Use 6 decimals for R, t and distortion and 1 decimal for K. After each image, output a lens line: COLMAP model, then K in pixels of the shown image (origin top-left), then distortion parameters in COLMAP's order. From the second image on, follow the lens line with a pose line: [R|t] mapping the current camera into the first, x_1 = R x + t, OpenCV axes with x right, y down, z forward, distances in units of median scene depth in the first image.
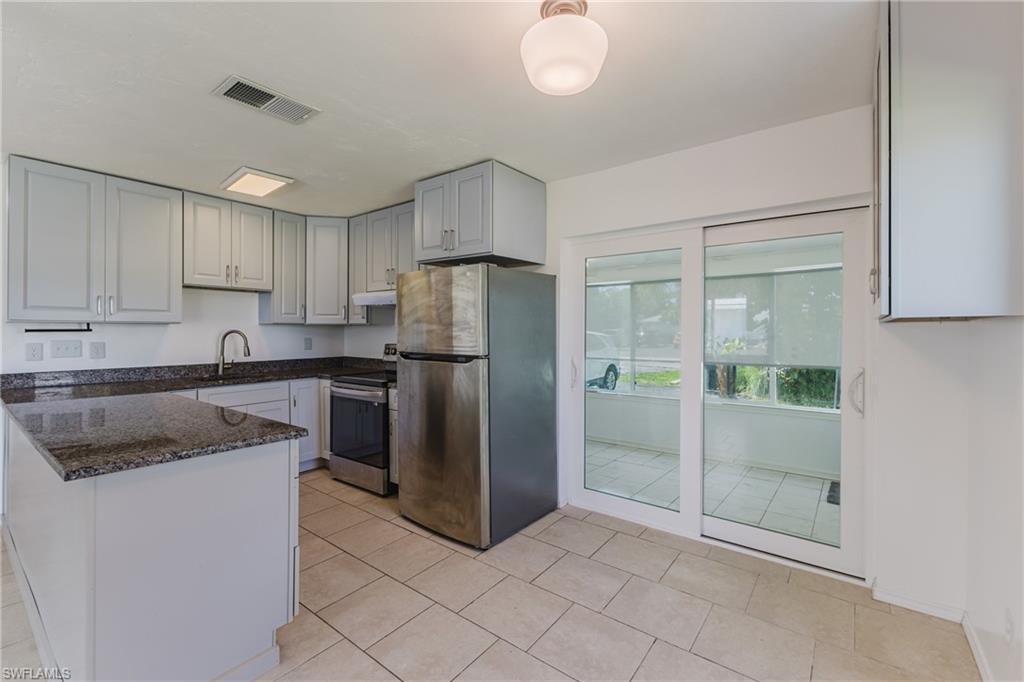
lens RADIAL K [[442.5, 0, 515.2], [0, 442.5, 335.4], [0, 0, 1]] dist [0.008525, -0.000126]
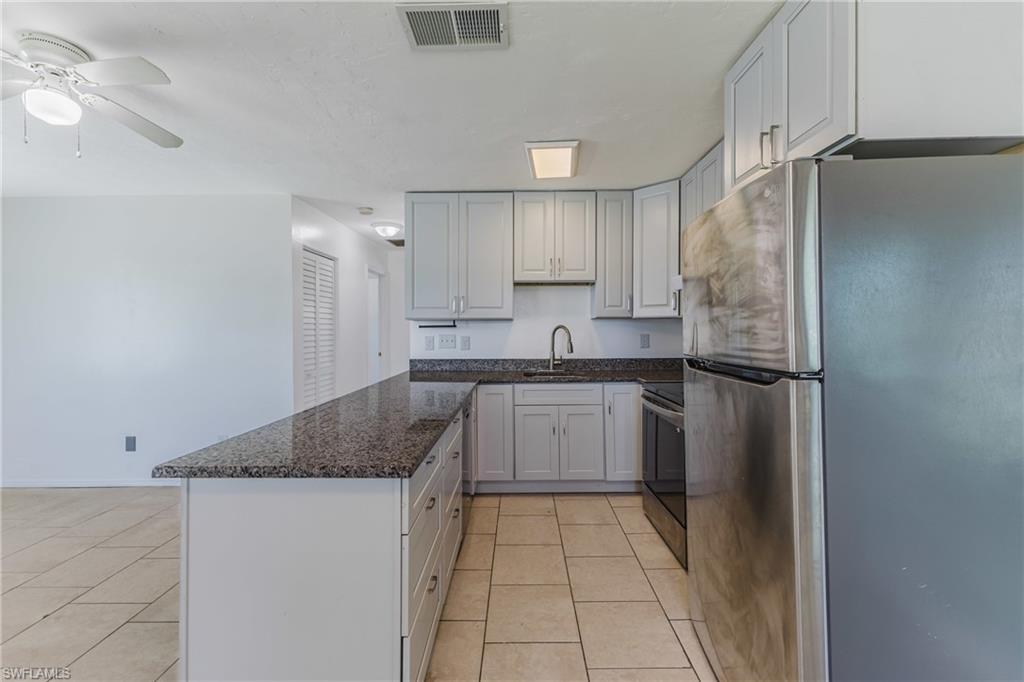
lens RADIAL K [[439.1, 0, 513.0], [0, 439.1, 331.9], [0, 0, 1]] dist [0.006929, -0.000546]
pose [[0.597938, -0.000312, -0.801542, 0.077816], [-0.003079, 0.999992, -0.002686, 0.005909], [0.801537, 0.004074, 0.597932, 0.389656]]
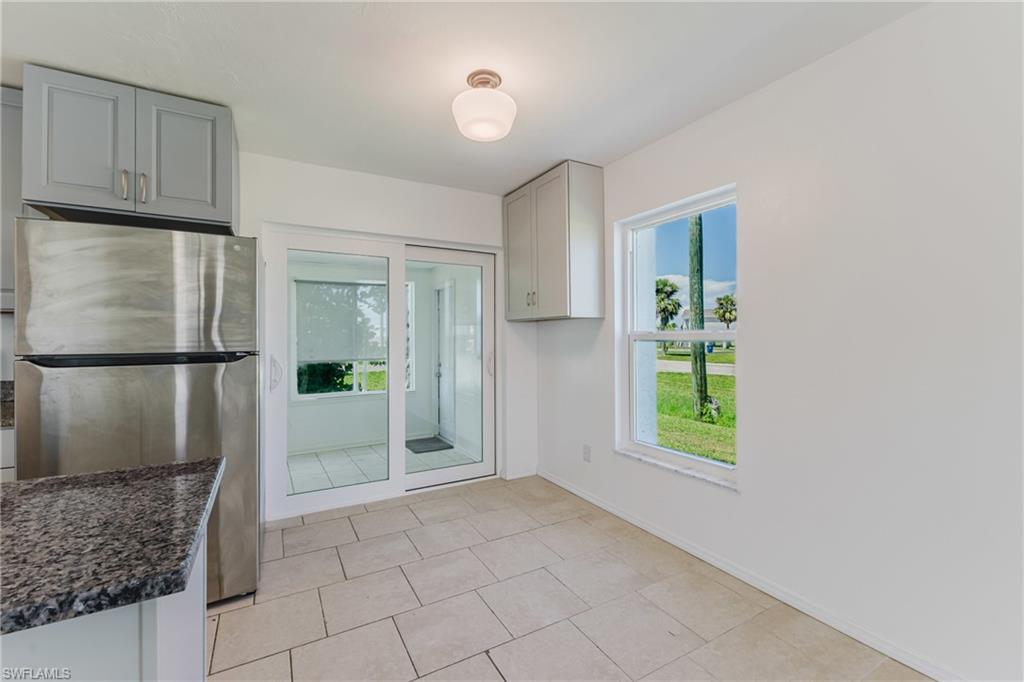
lens RADIAL K [[439.1, 0, 517.4], [0, 439.1, 338.3], [0, 0, 1]] dist [0.006929, -0.000546]
pose [[0.385640, -0.005245, 0.922634, -0.481583], [0.018073, 0.999835, -0.001870, 0.024036], [-0.922472, 0.017396, 0.385672, 0.182413]]
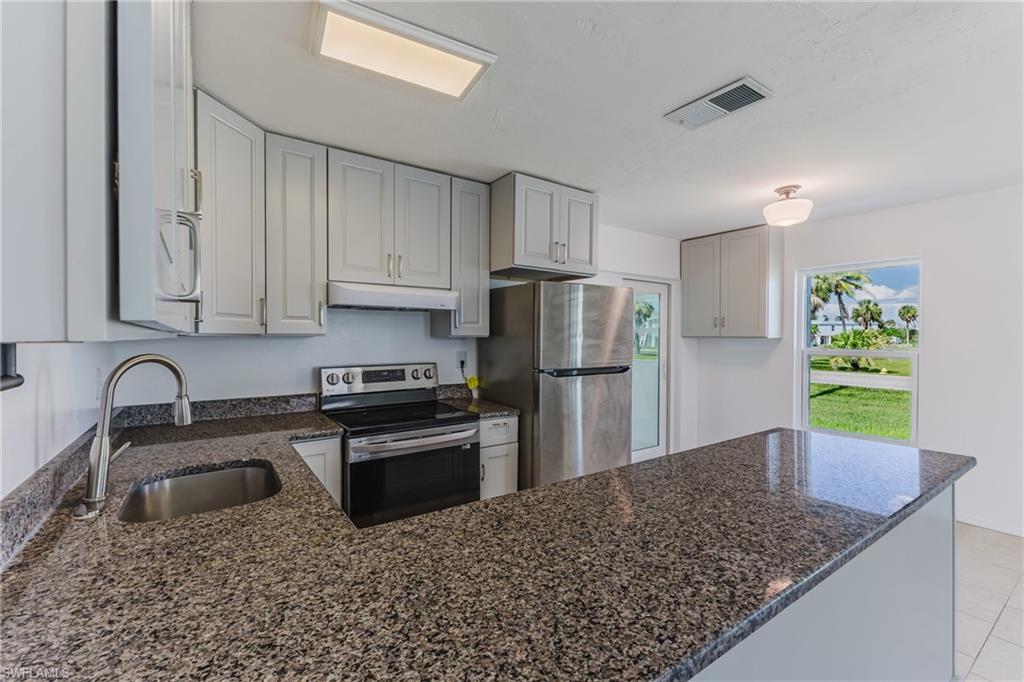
lens RADIAL K [[439.1, 0, 517.5], [0, 439.1, 342.5], [0, 0, 1]] dist [0.006929, -0.000546]
pose [[0.292728, -0.014140, 0.956091, -0.985575], [0.009682, 0.999883, 0.011823, -0.024431], [-0.956147, 0.005795, 0.292831, 0.706914]]
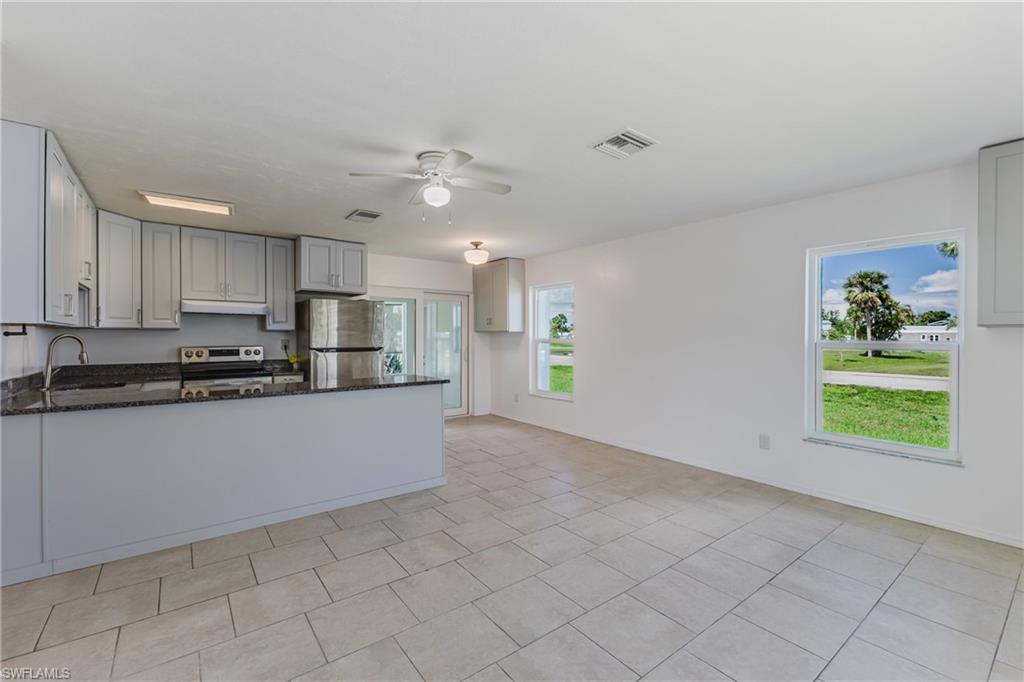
lens RADIAL K [[439.1, 0, 517.7], [0, 439.1, 338.4], [0, 0, 1]] dist [0.006929, -0.000546]
pose [[0.251863, -0.007059, 0.967737, -1.403929], [0.012734, 0.999911, 0.003979, 0.004953], [-0.967679, 0.011321, 0.251930, -0.077644]]
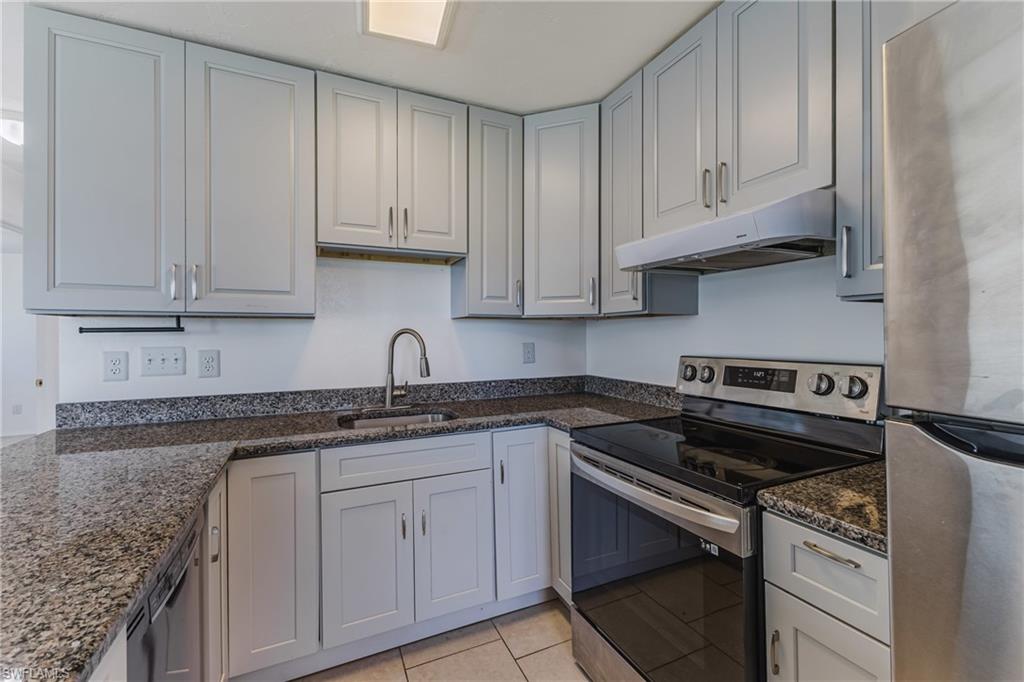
lens RADIAL K [[439.1, 0, 514.9], [0, 439.1, 334.8], [0, 0, 1]] dist [0.006929, -0.000546]
pose [[0.885205, -0.008643, -0.465120, -0.290551], [0.003835, 0.999929, -0.011281, 0.003109], [0.465185, 0.008202, 0.885176, 0.649391]]
